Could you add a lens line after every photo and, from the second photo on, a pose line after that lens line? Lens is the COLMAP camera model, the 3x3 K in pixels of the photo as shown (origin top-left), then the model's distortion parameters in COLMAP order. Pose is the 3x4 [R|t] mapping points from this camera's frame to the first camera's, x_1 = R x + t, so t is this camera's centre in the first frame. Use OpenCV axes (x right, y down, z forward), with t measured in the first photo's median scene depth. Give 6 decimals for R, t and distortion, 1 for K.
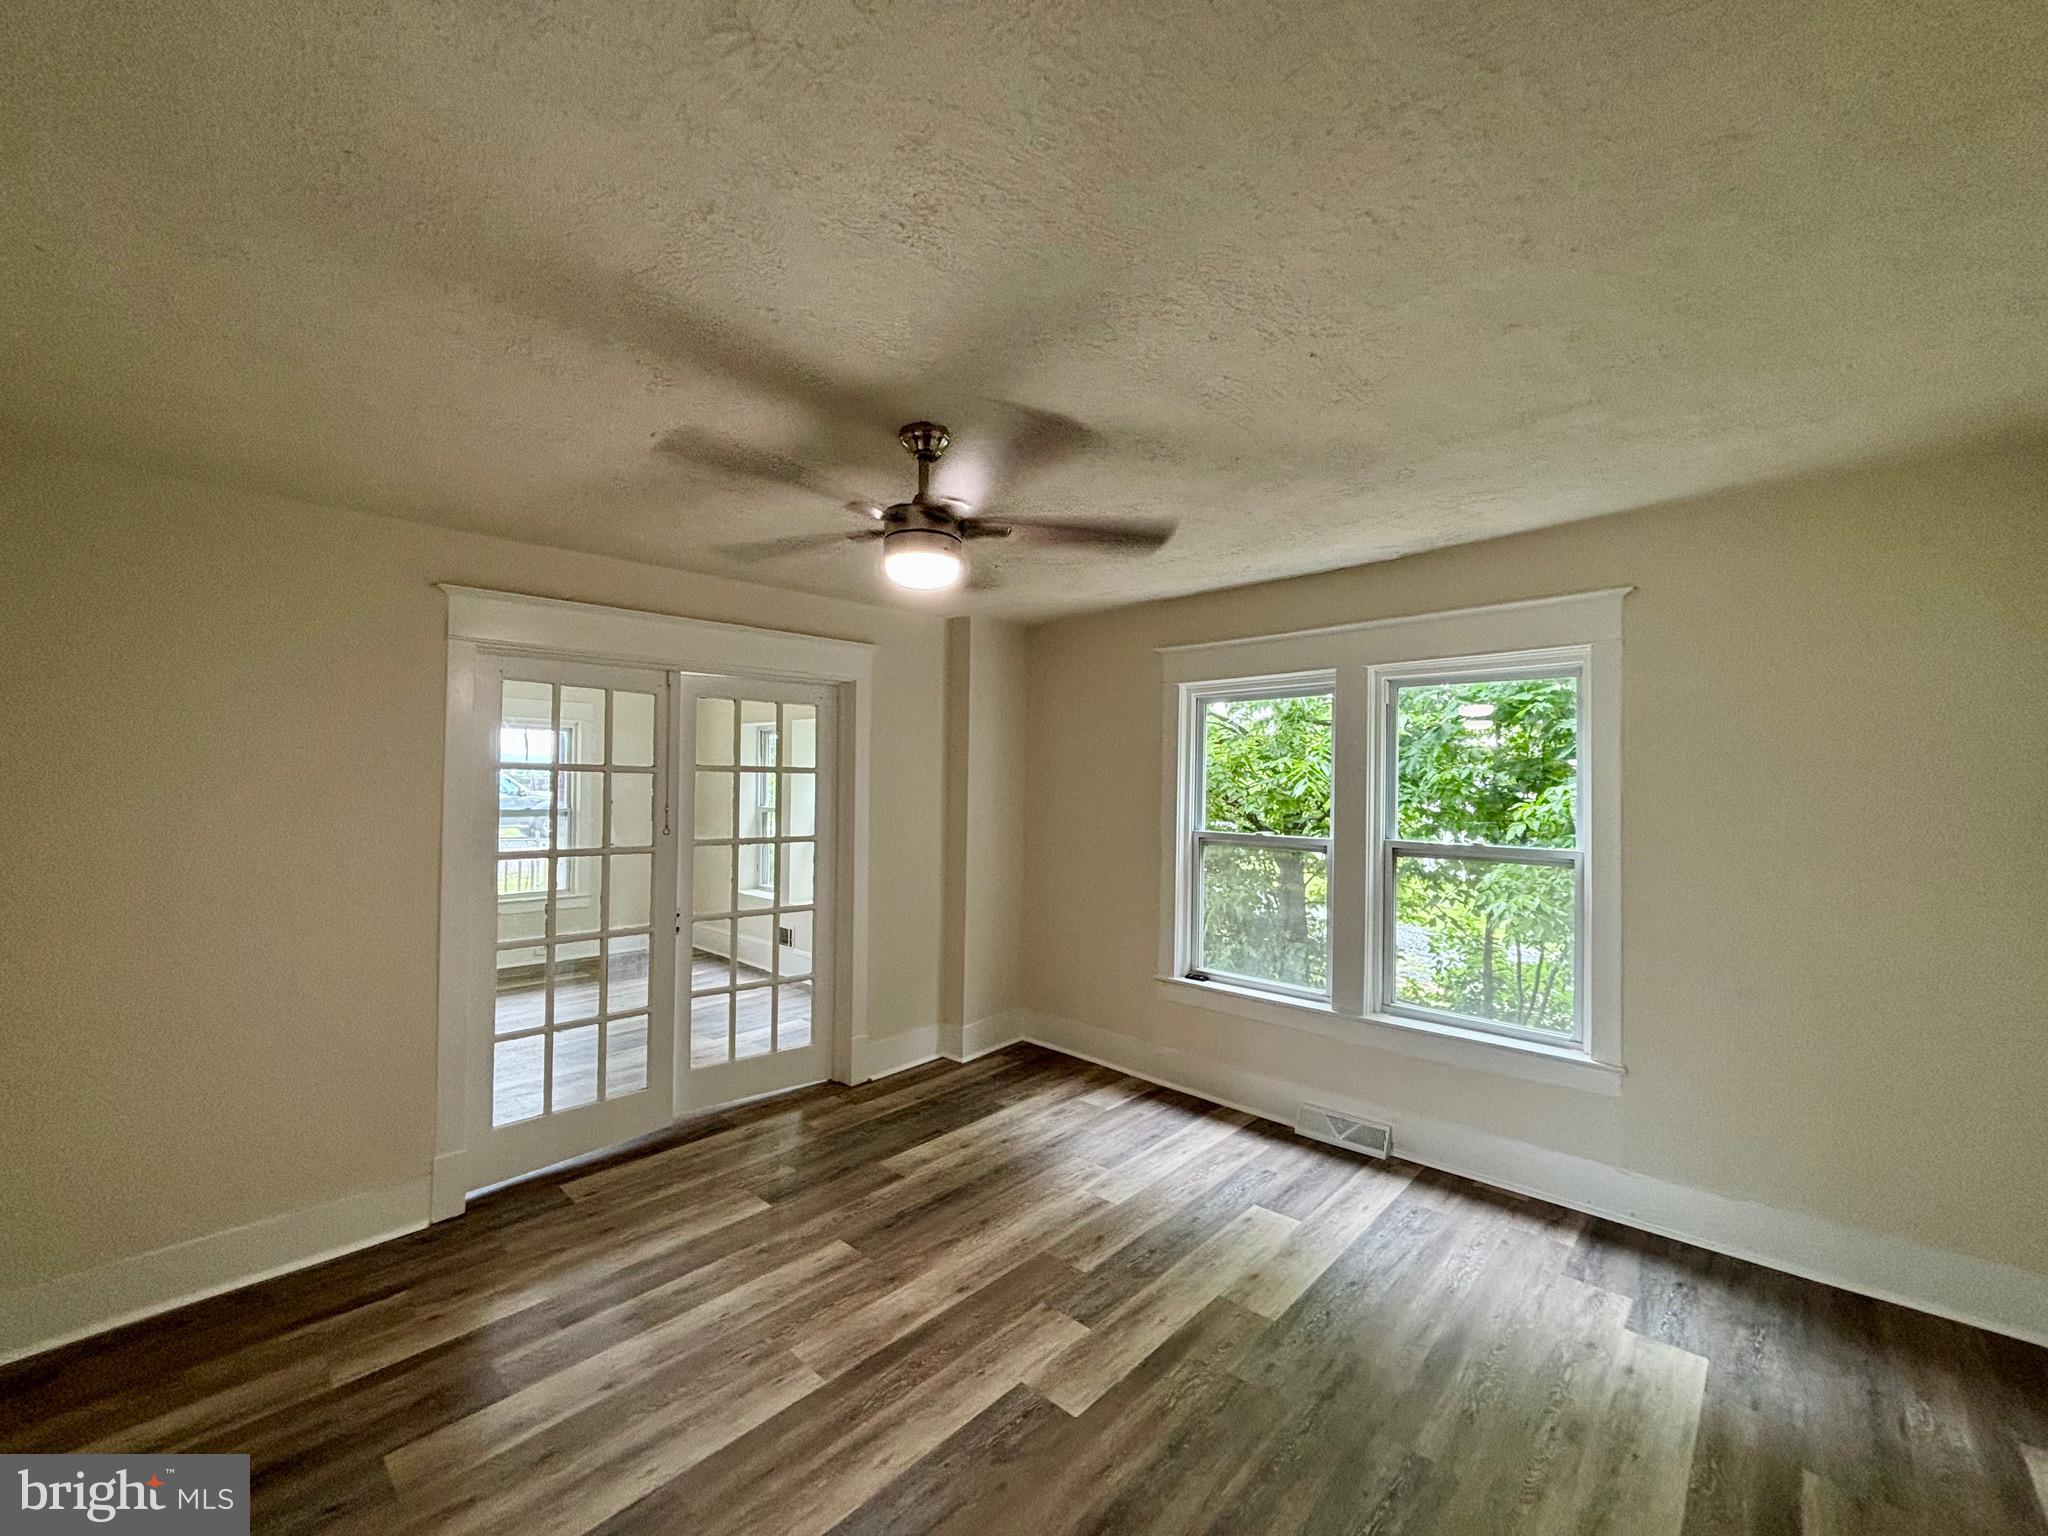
lens RADIAL K [[829.4, 0, 1017.5], [0, 829.4, 784.0], [0, 0, 1]] dist [-0.004260, 0.002305]
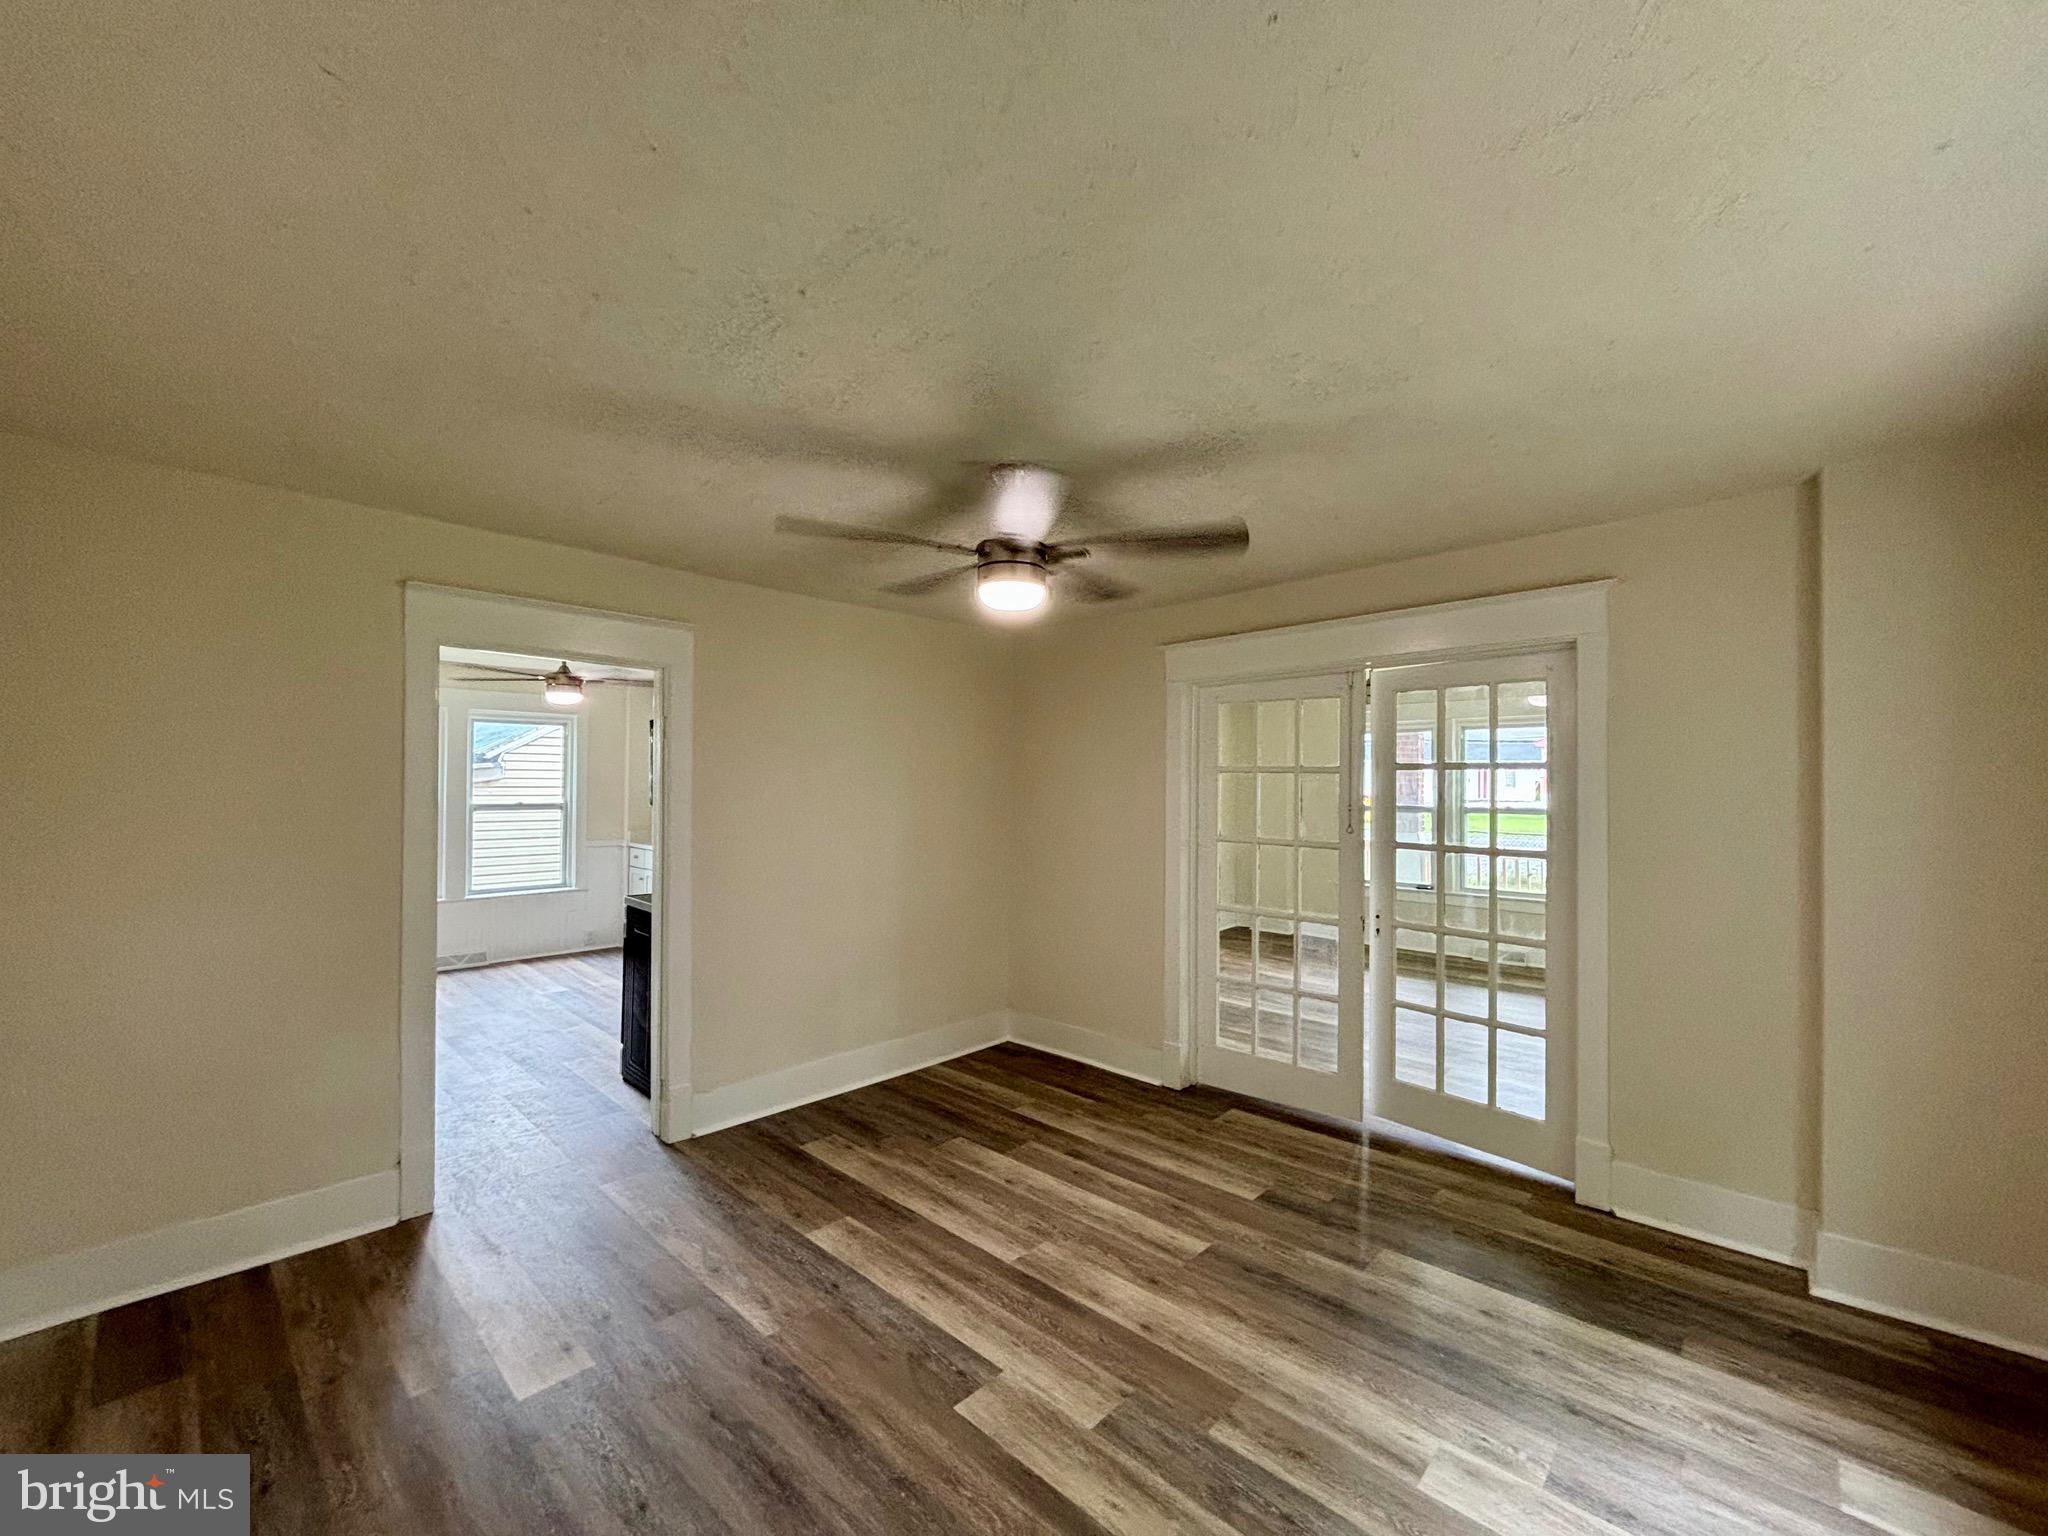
lens RADIAL K [[829.4, 0, 1015.4], [0, 829.4, 760.4], [0, 0, 1]] dist [-0.004260, 0.002305]
pose [[0.002939, -0.024976, -0.999684, 0.773194], [-0.000209, 0.999688, -0.024977, -0.001091], [0.999996, 0.000282, 0.002933, 0.751917]]
